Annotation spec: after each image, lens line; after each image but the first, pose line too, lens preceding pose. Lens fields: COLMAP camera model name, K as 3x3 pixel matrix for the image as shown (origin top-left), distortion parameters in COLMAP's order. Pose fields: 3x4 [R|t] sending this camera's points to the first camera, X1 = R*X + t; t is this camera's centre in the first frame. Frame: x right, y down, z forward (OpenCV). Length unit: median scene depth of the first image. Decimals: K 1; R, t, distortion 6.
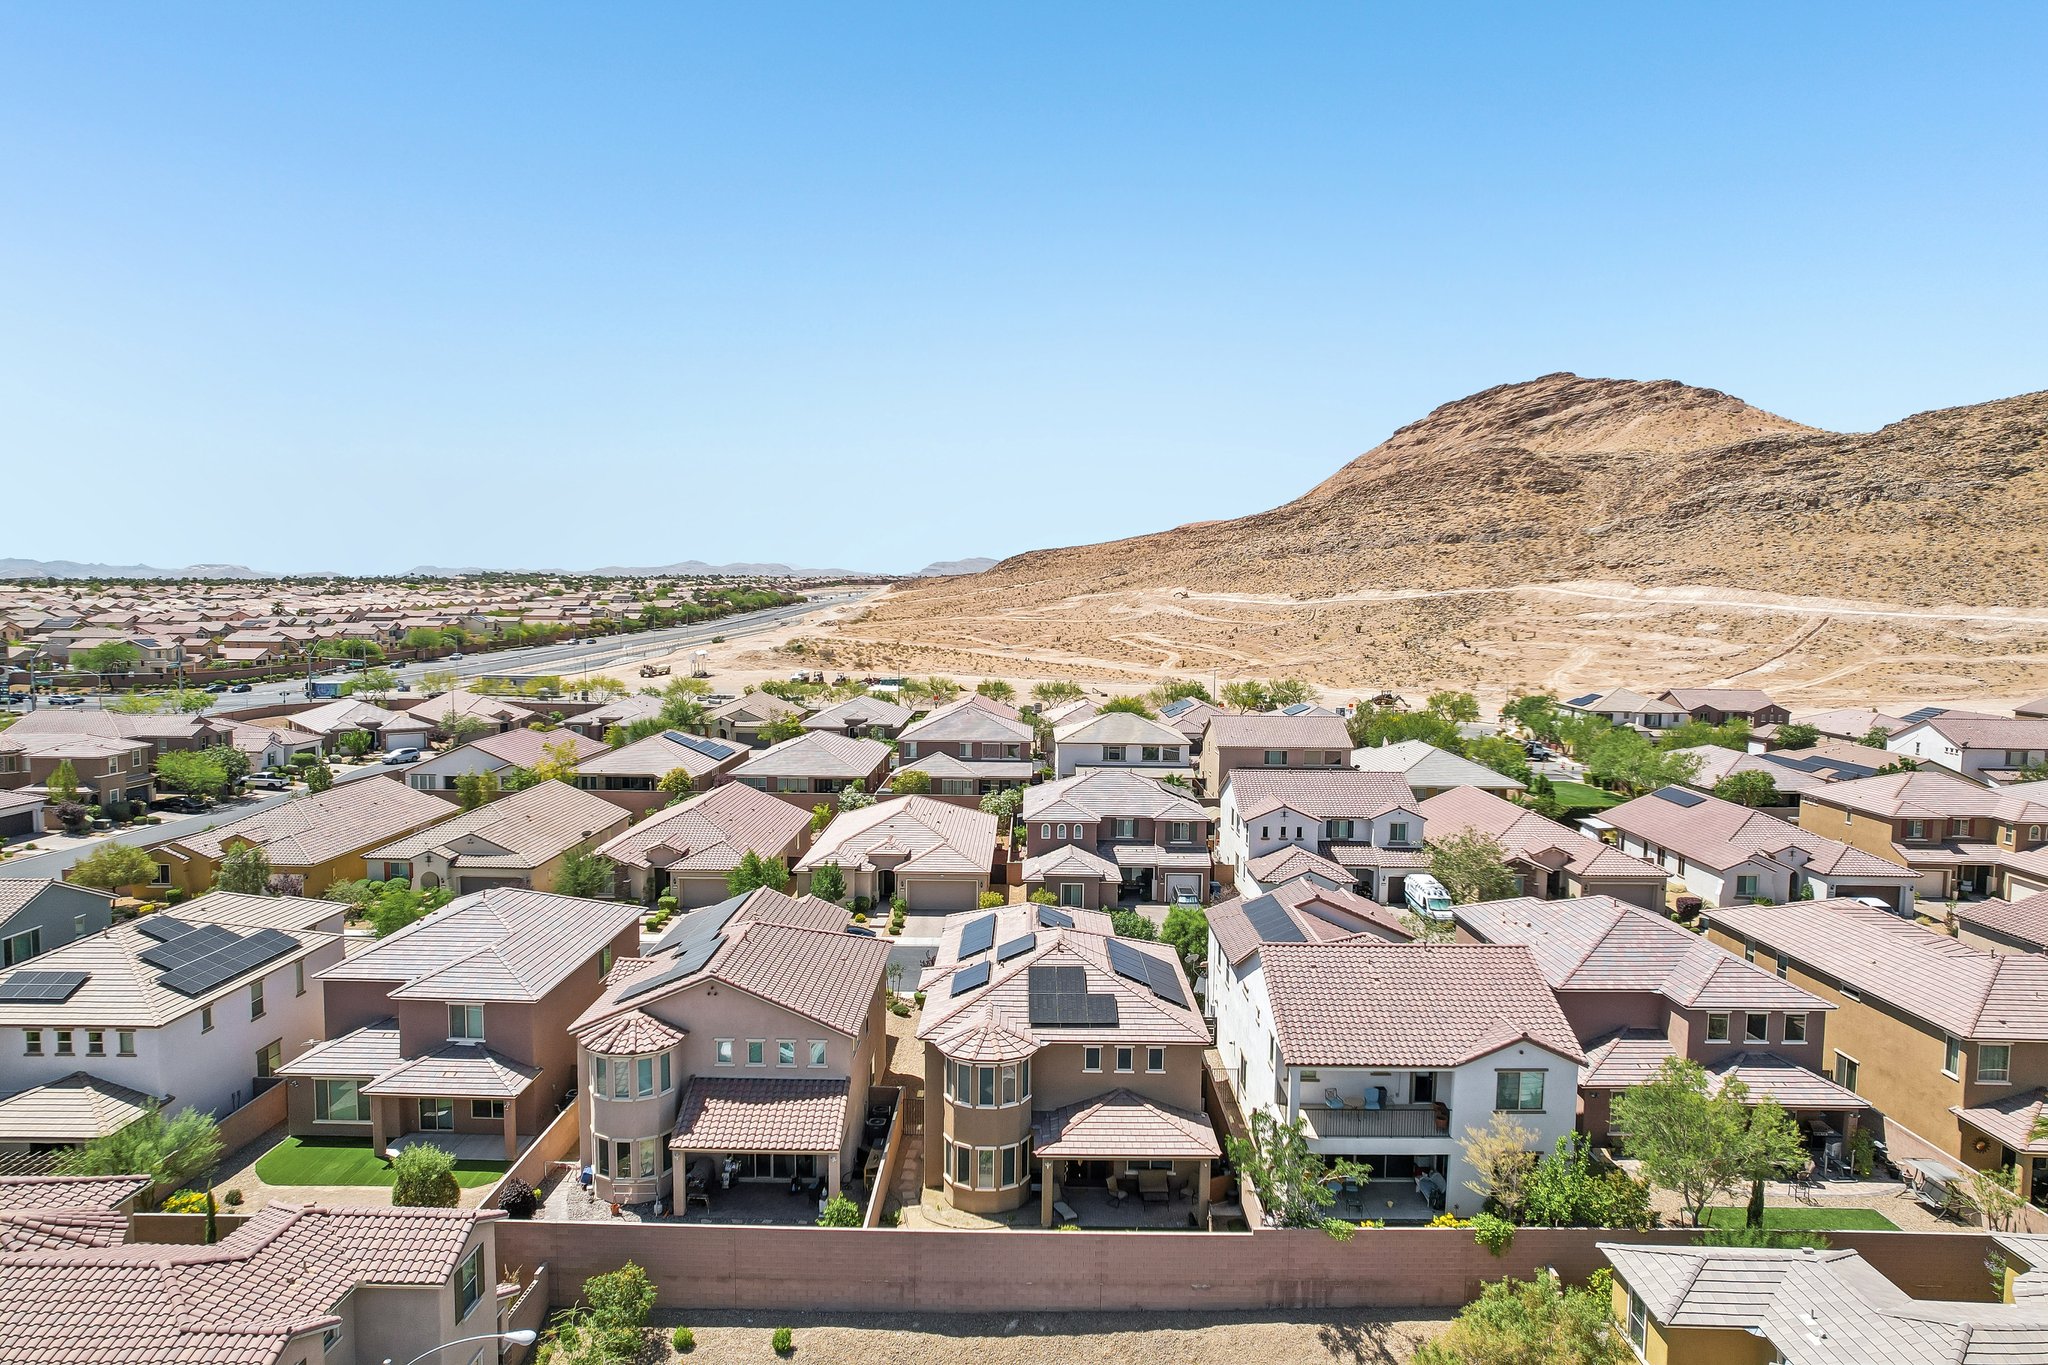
lens RADIAL K [[1303.8, 0, 1024.6], [0, 1303.8, 692.2], [0, 0, 1]] dist [-0.074142, 0.069063]
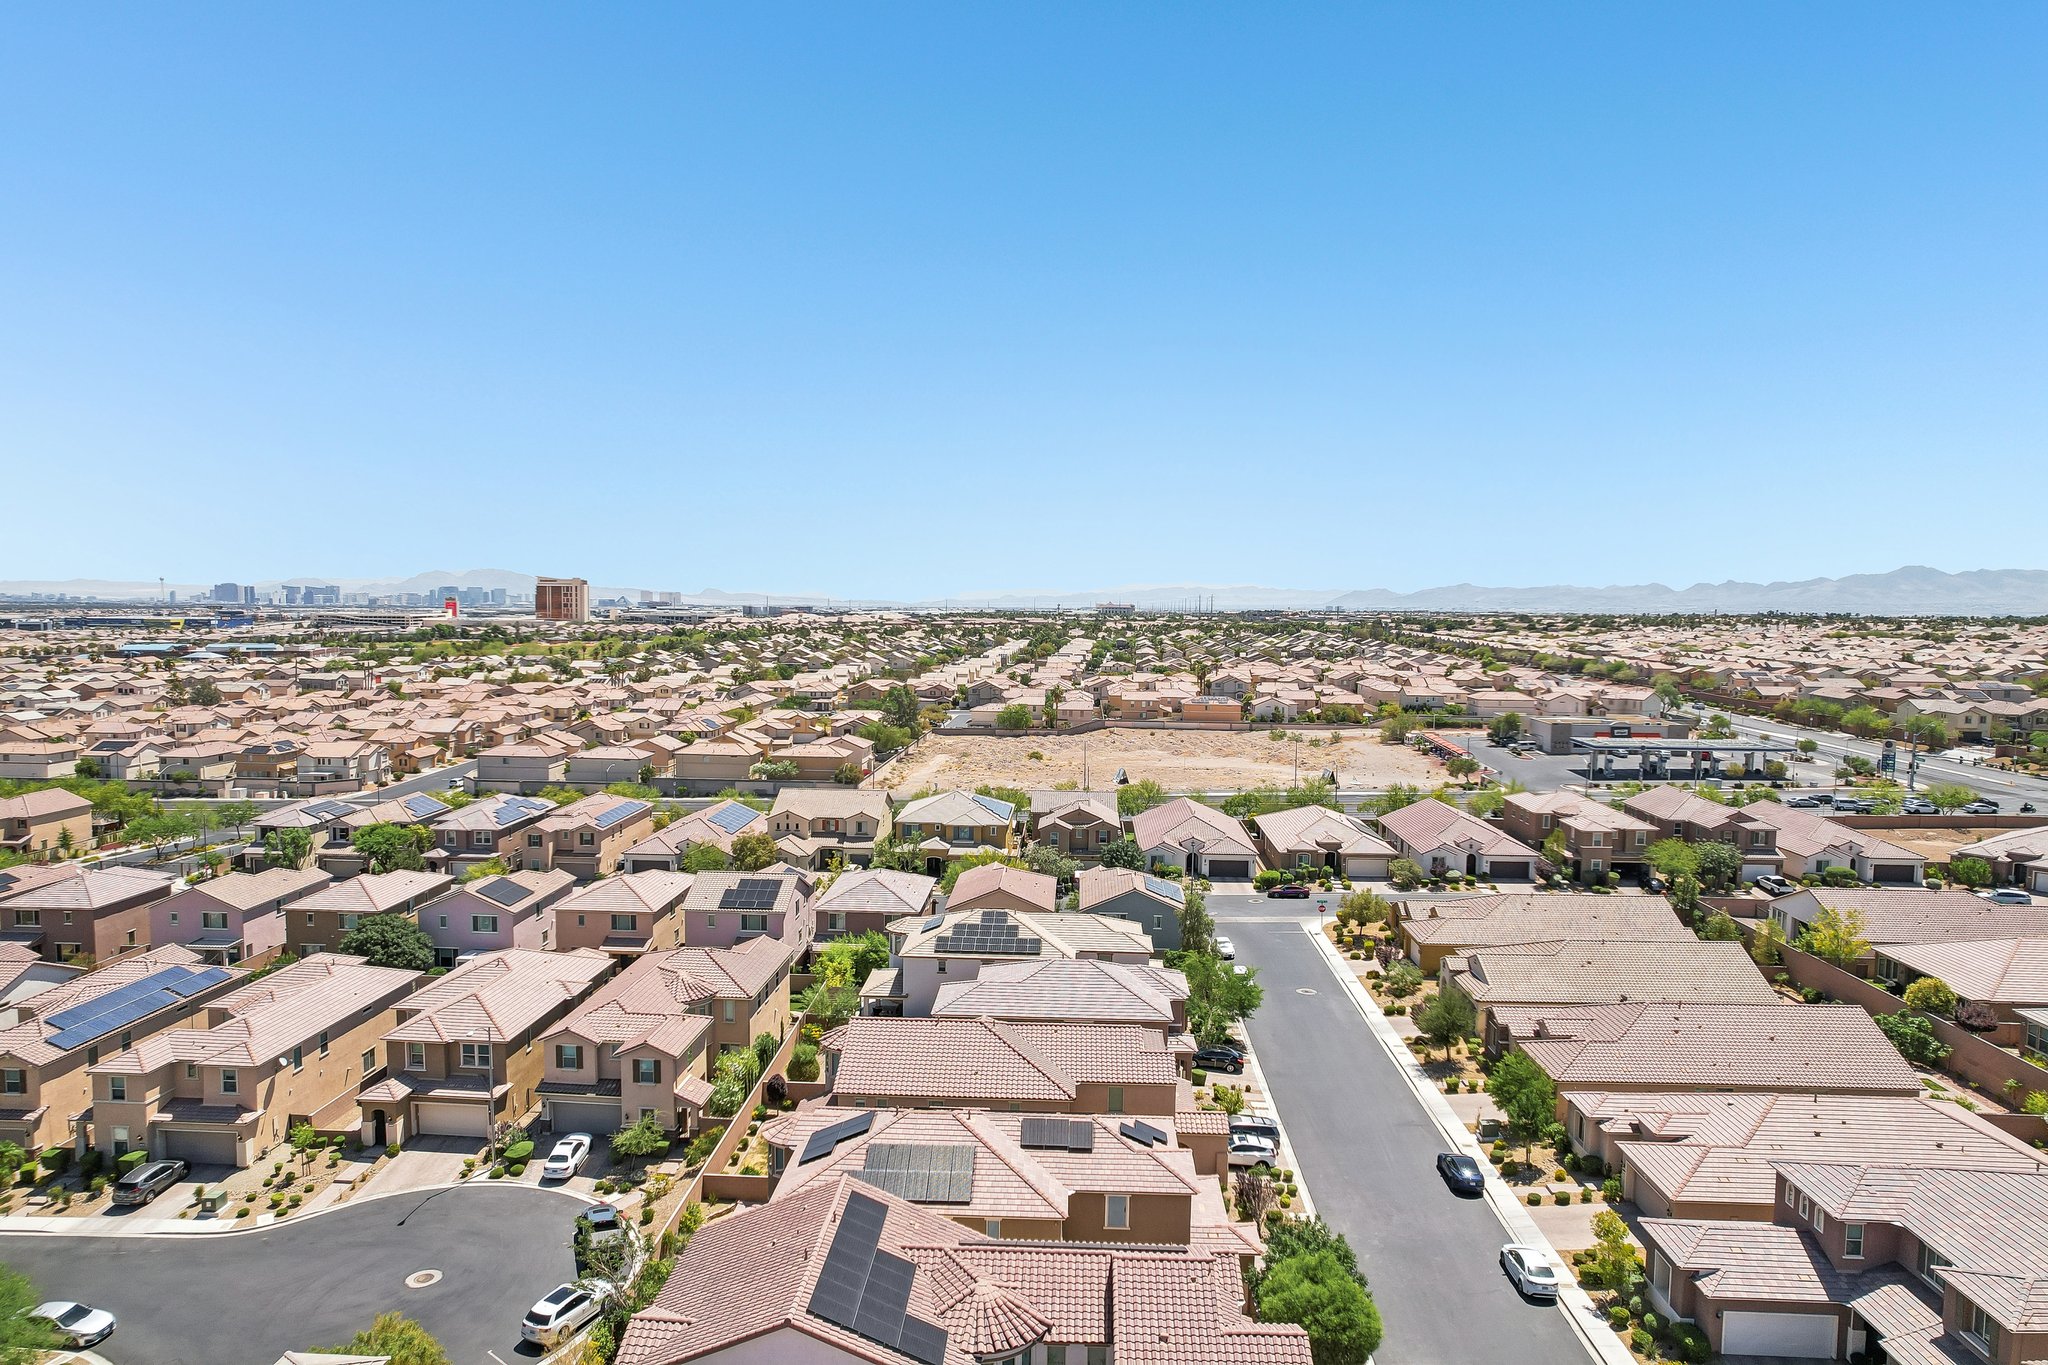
lens RADIAL K [[1300.7, 0, 1021.4], [0, 1300.7, 693.0], [0, 0, 1]] dist [-0.067693, 0.059186]
pose [[-0.038034, 0.068181, -0.996948, 0.331169], [-0.089819, 0.993398, 0.071365, -0.077325], [0.995232, 0.092259, -0.031659, 0.320494]]
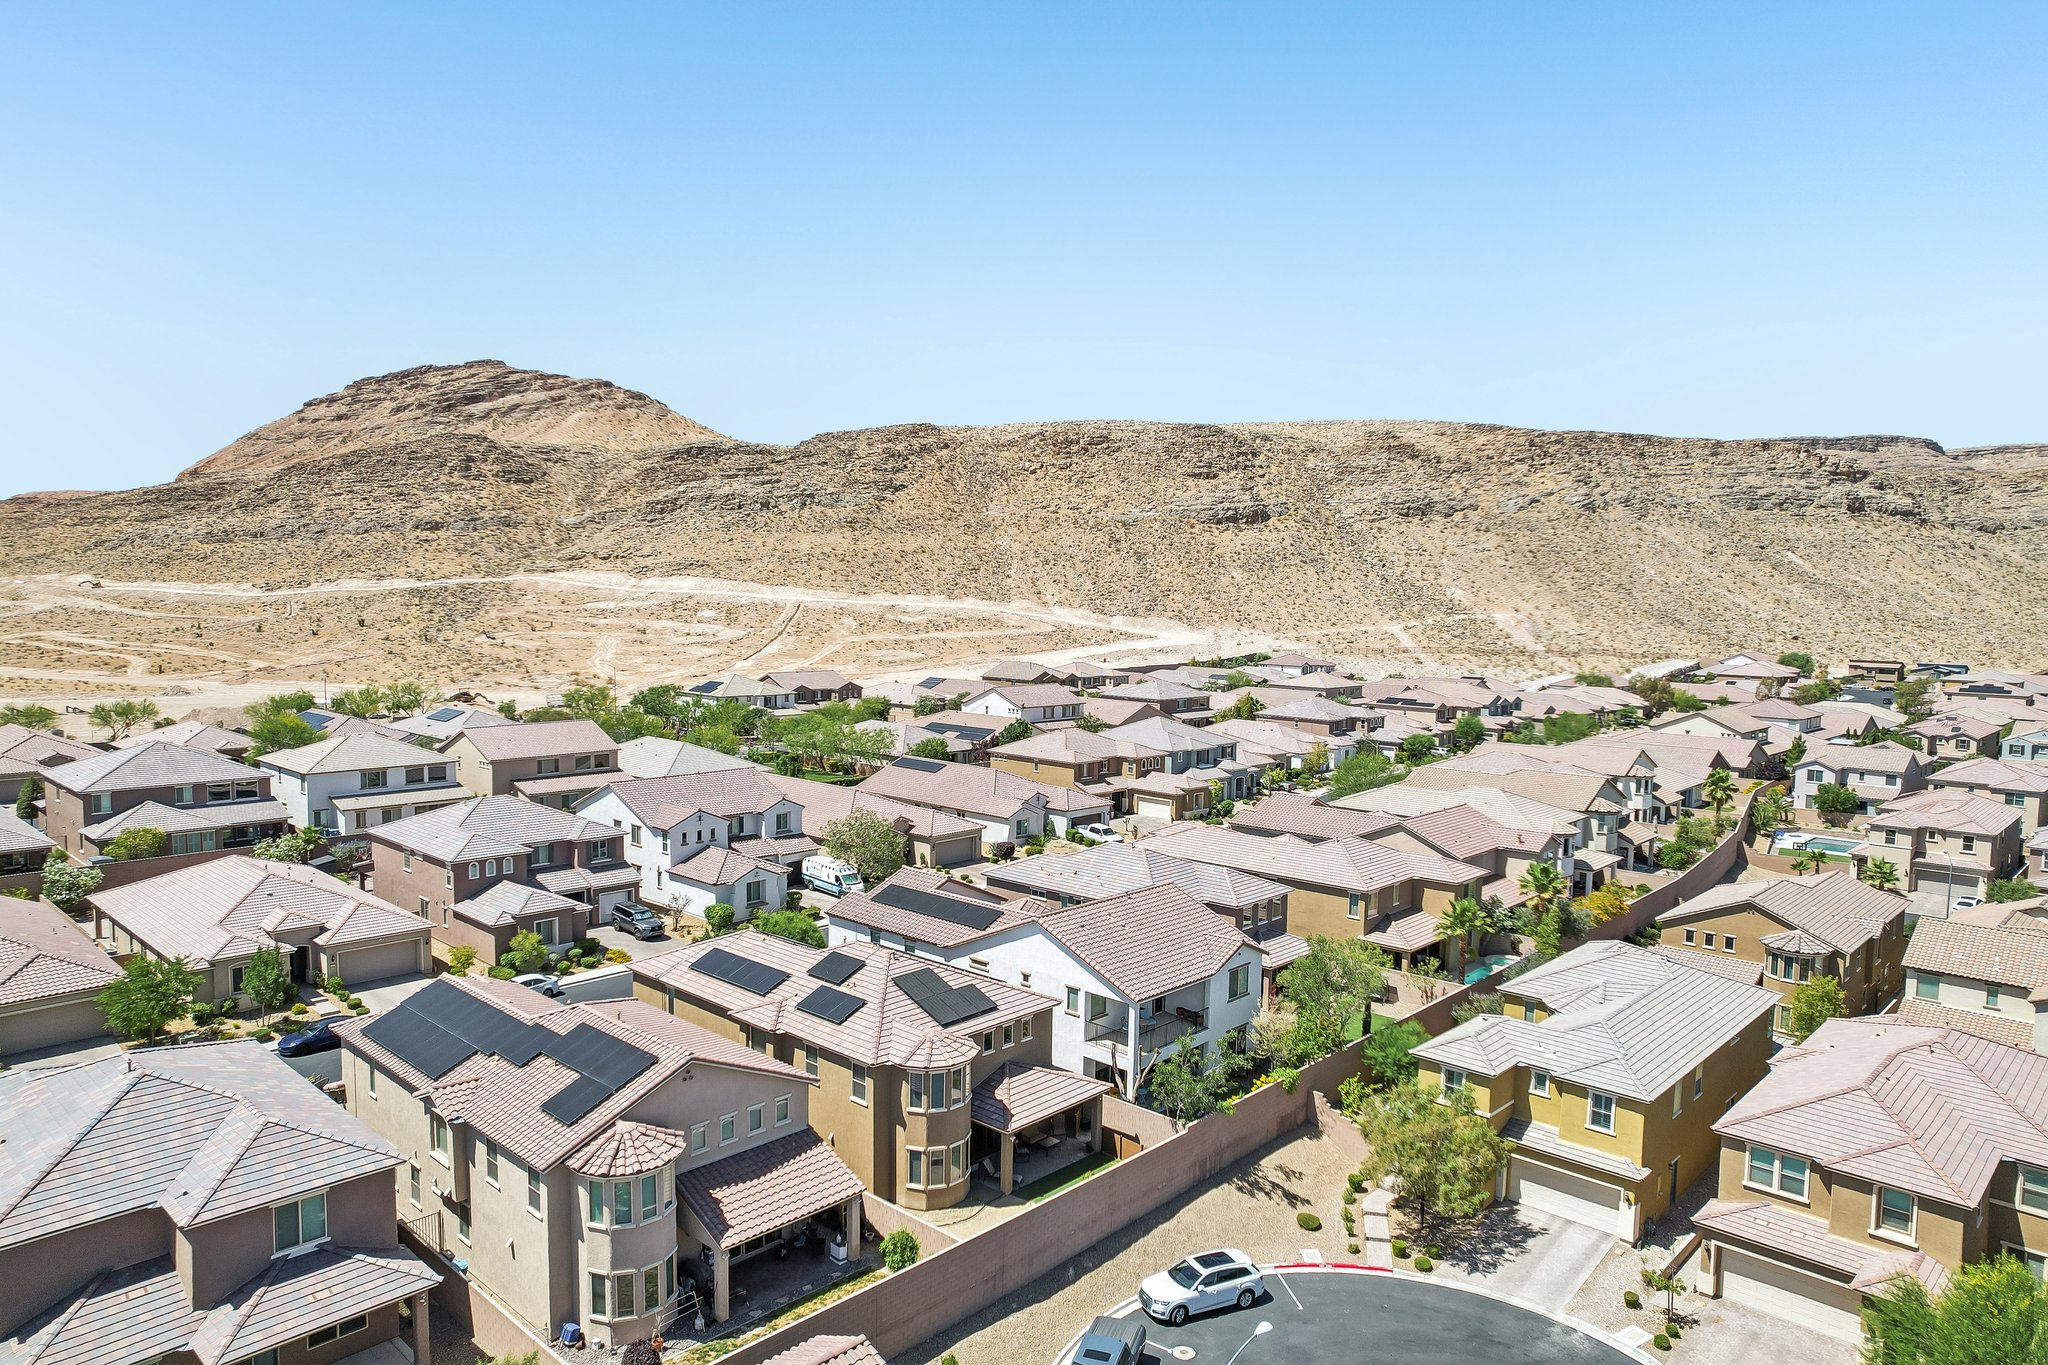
lens RADIAL K [[1303.8, 0, 1024.6], [0, 1303.8, 692.2], [0, 0, 1]] dist [-0.074142, 0.069063]
pose [[0.678258, -0.059159, 0.732439, -0.192885], [0.049423, 0.998170, 0.034855, -0.015034], [-0.733160, 0.012559, 0.679940, 0.055295]]
